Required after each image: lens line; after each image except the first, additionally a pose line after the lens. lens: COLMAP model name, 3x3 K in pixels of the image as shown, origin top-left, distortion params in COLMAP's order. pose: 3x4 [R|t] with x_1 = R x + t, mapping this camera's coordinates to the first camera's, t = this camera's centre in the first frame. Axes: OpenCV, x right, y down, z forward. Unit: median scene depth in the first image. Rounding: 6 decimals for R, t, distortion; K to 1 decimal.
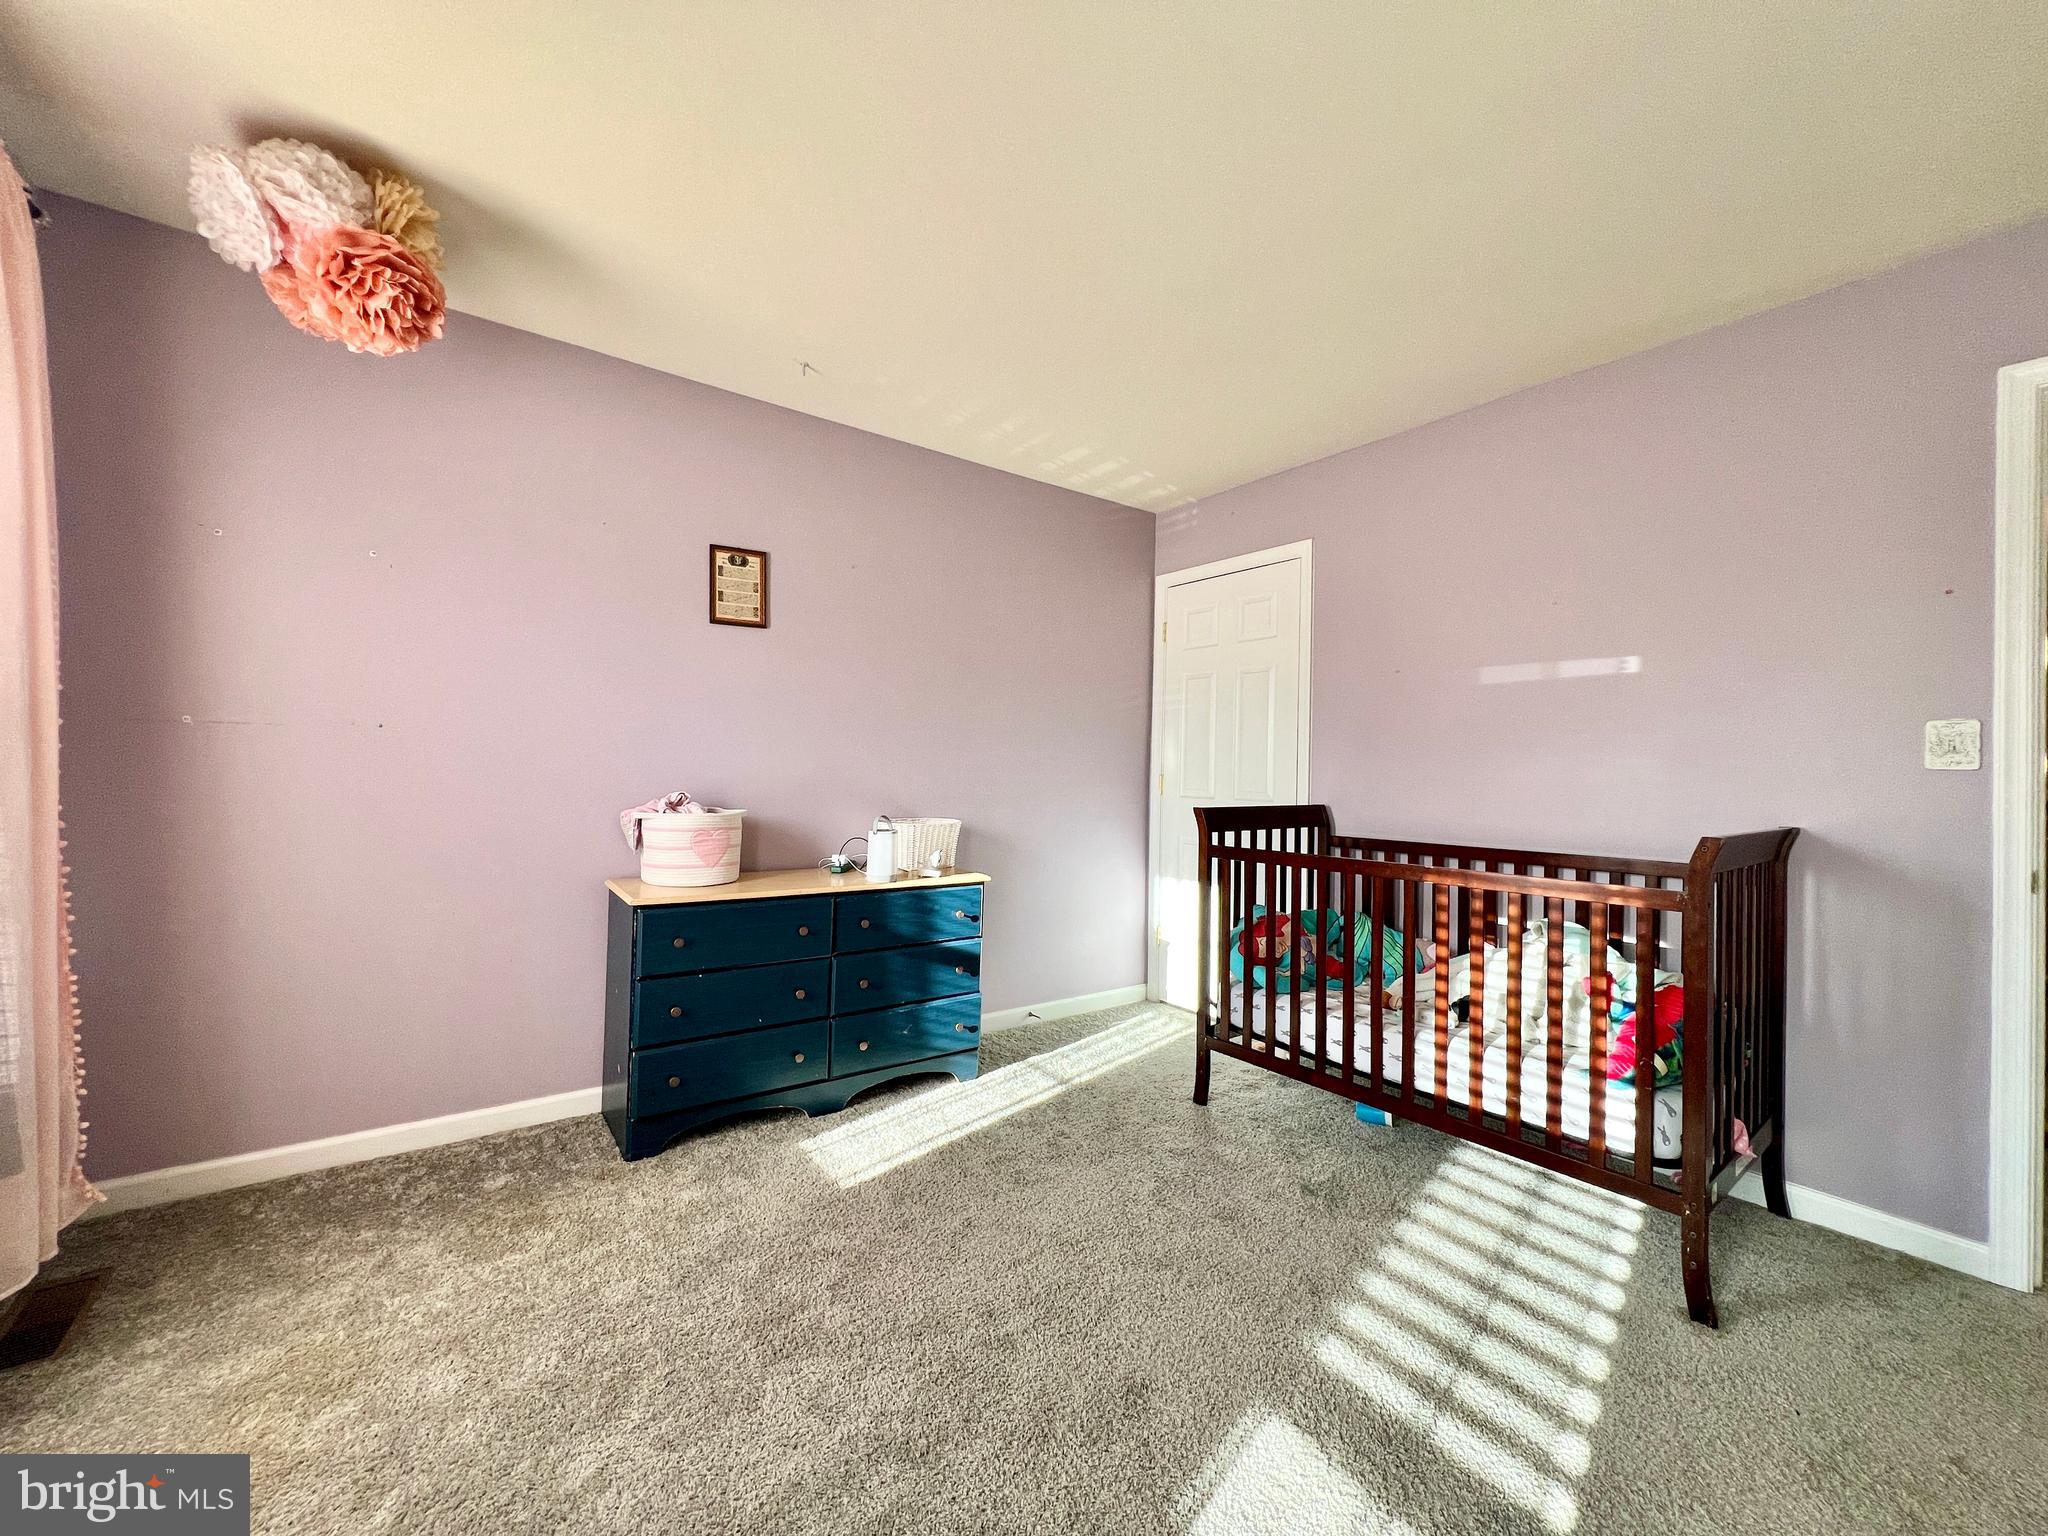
lens RADIAL K [[829.6, 0, 1023.3], [0, 829.6, 759.9], [0, 0, 1]] dist [0.004576, 0.000232]
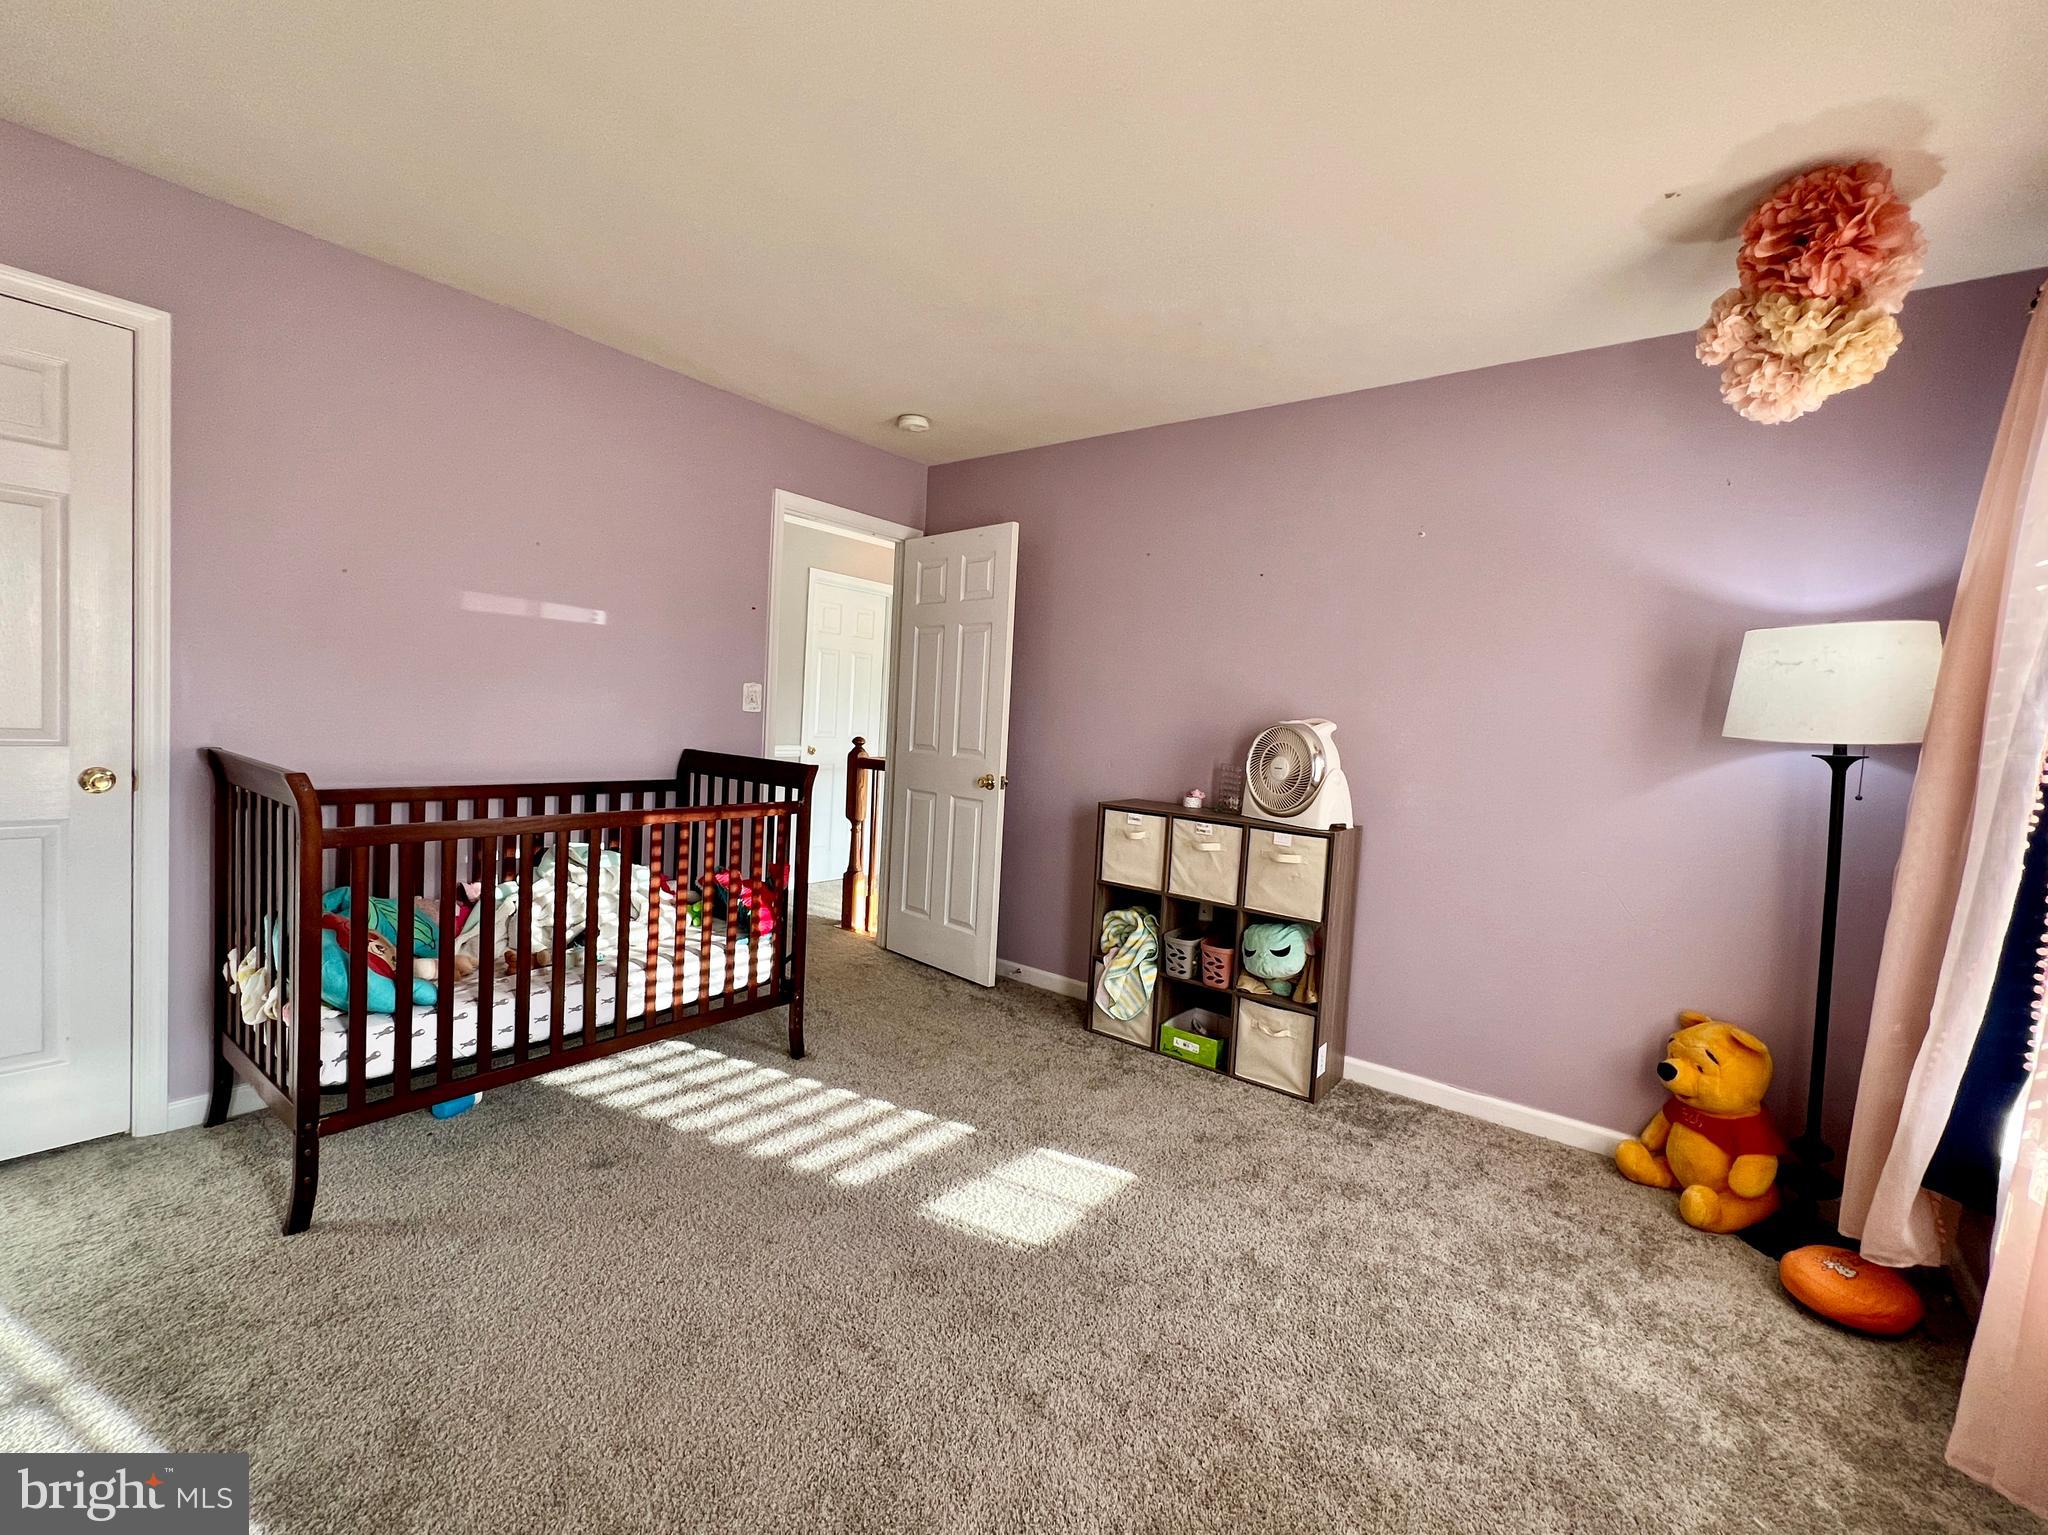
lens RADIAL K [[829.6, 0, 1022.5], [0, 829.6, 776.9], [0, 0, 1]] dist [0.004576, 0.000232]
pose [[-0.257643, -0.099562, 0.961097, -0.575139], [-0.066565, 0.994143, 0.085141, -0.029615], [-0.963945, -0.042039, -0.262761, 0.717966]]
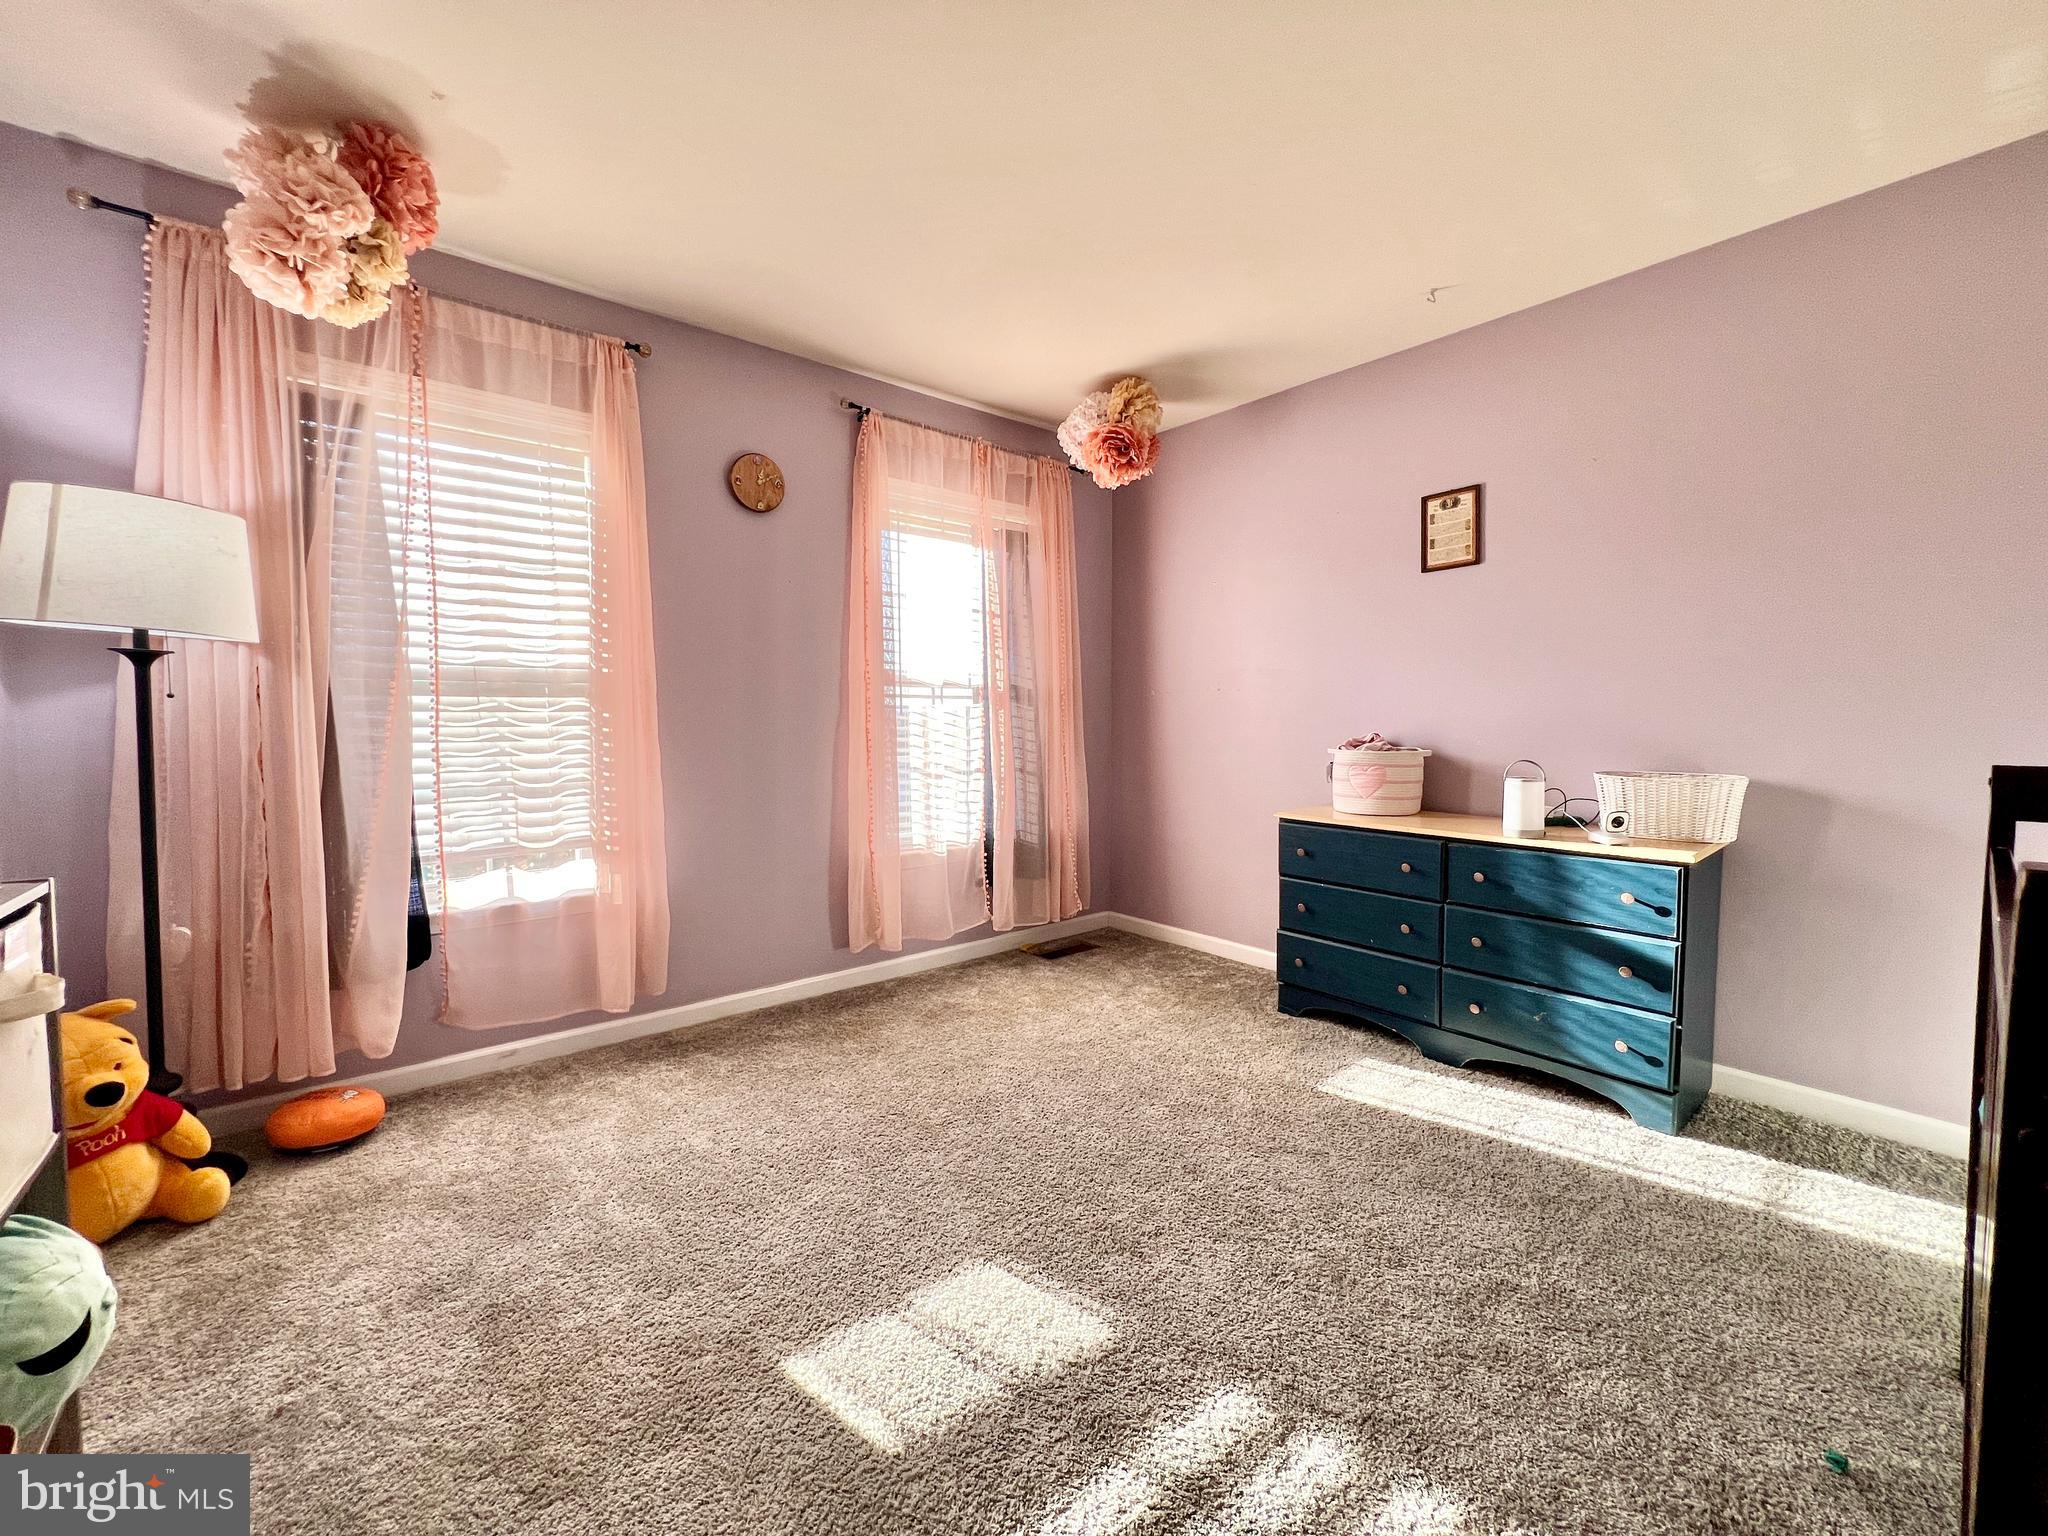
lens RADIAL K [[829.6, 0, 1019.9], [0, 829.6, 758.0], [0, 0, 1]] dist [0.004576, 0.000232]
pose [[0.060139, 0.030707, -0.997718, 0.737579], [0.009642, 0.999462, 0.031342, 0.036601], [0.998143, -0.011505, 0.059810, 0.481299]]
